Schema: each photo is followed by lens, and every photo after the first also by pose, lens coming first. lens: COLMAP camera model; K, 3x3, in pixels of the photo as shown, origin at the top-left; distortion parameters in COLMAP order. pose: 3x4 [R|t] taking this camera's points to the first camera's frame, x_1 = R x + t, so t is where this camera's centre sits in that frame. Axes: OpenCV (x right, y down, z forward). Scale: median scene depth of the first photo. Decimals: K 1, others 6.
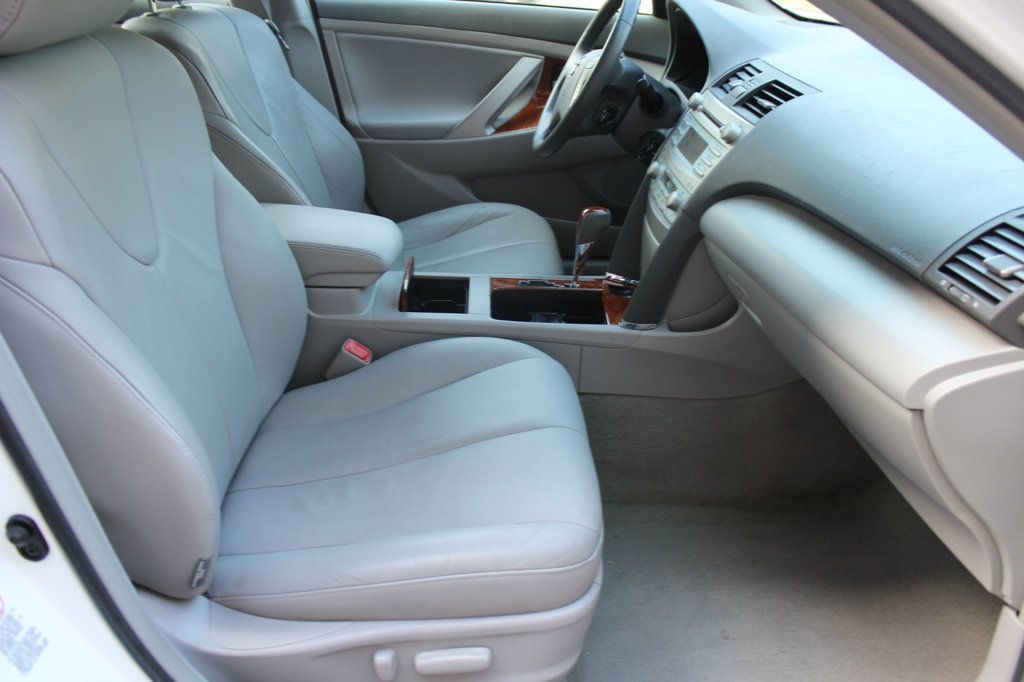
lens RADIAL K [[855.3, 0, 520.5], [0, 855.3, 342.2], [0, 0, 1]] dist [-0.159391, 0.137916]
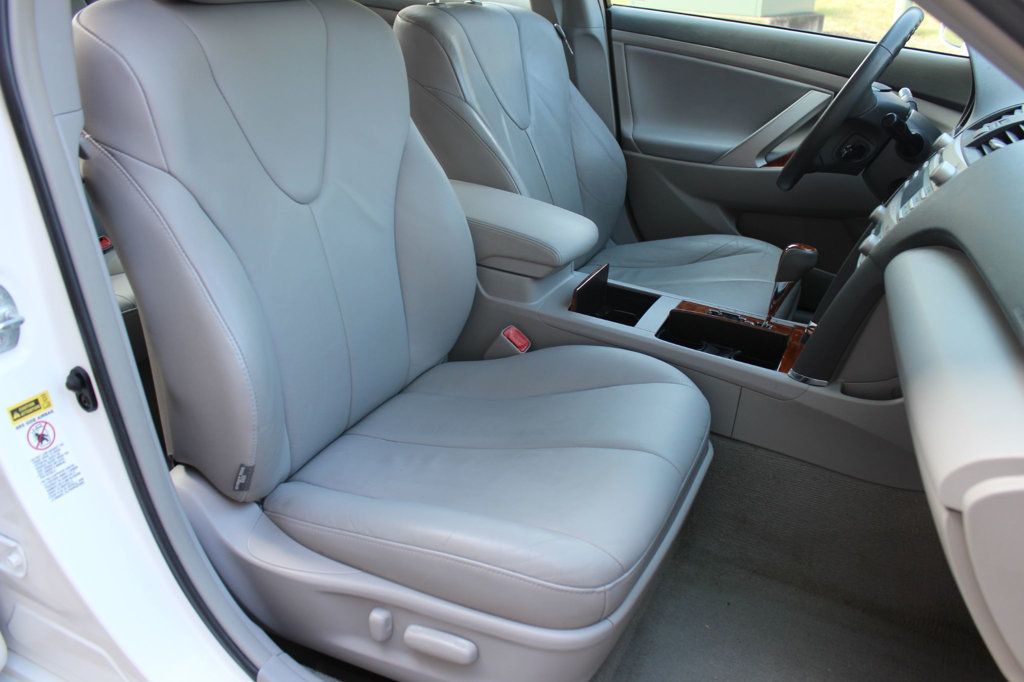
lens RADIAL K [[855.3, 0, 520.5], [0, 855.3, 342.2], [0, 0, 1]] dist [-0.159391, 0.137916]
pose [[0.887133, 0.212447, -0.409709, 0.222543], [-0.233733, 0.972299, -0.001927, 0.014794], [0.397950, 0.097472, 0.912214, 0.081973]]
